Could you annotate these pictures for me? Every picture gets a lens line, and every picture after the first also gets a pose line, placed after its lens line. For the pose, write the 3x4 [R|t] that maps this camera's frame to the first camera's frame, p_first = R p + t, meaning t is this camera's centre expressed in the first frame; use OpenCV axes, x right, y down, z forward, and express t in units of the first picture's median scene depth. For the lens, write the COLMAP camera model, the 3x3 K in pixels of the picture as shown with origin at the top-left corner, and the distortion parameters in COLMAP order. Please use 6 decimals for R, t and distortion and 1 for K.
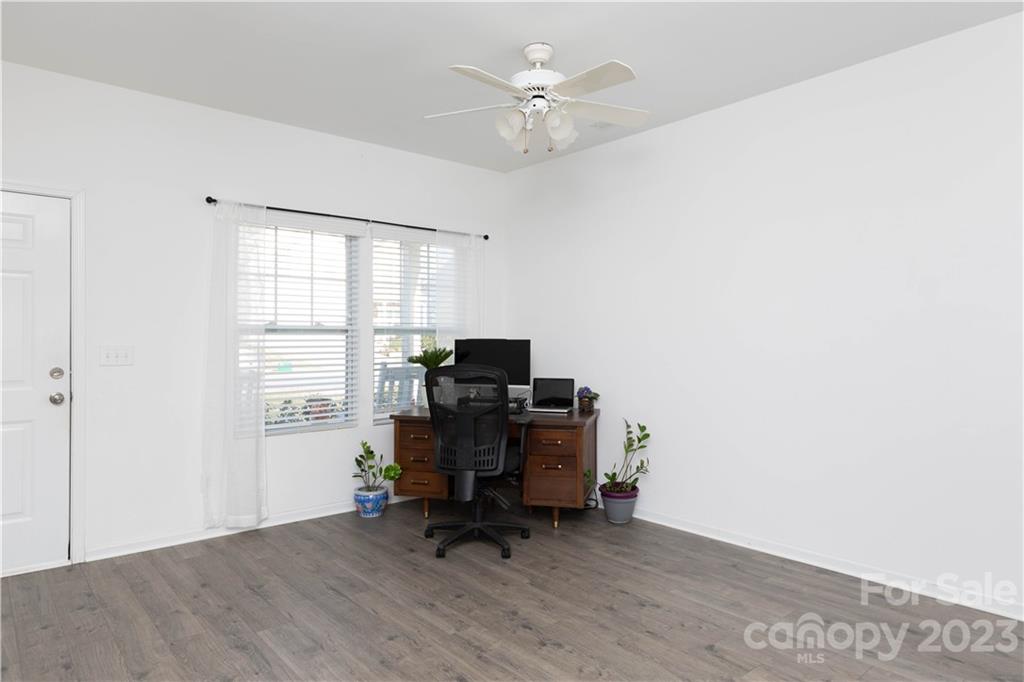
lens RADIAL K [[615.5, 0, 512.0], [0, 615.5, 341.0], [0, 0, 1]] dist [-0.003320, -0.001242]
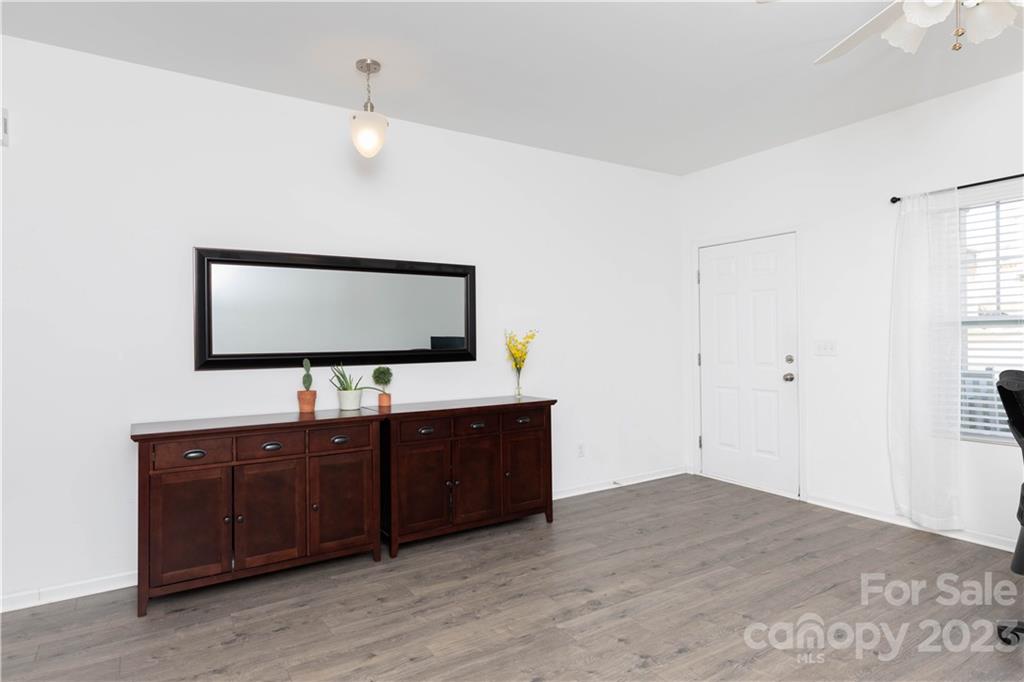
lens RADIAL K [[553.3, 0, 512.0], [0, 553.3, 341.0], [0, 0, 1]] dist [0.000550, 0.000034]
pose [[-0.110661, 0.006650, -0.993836, 0.610299], [0.005834, 0.999965, 0.006042, 0.000465], [0.993841, -0.005129, -0.110696, 0.543482]]
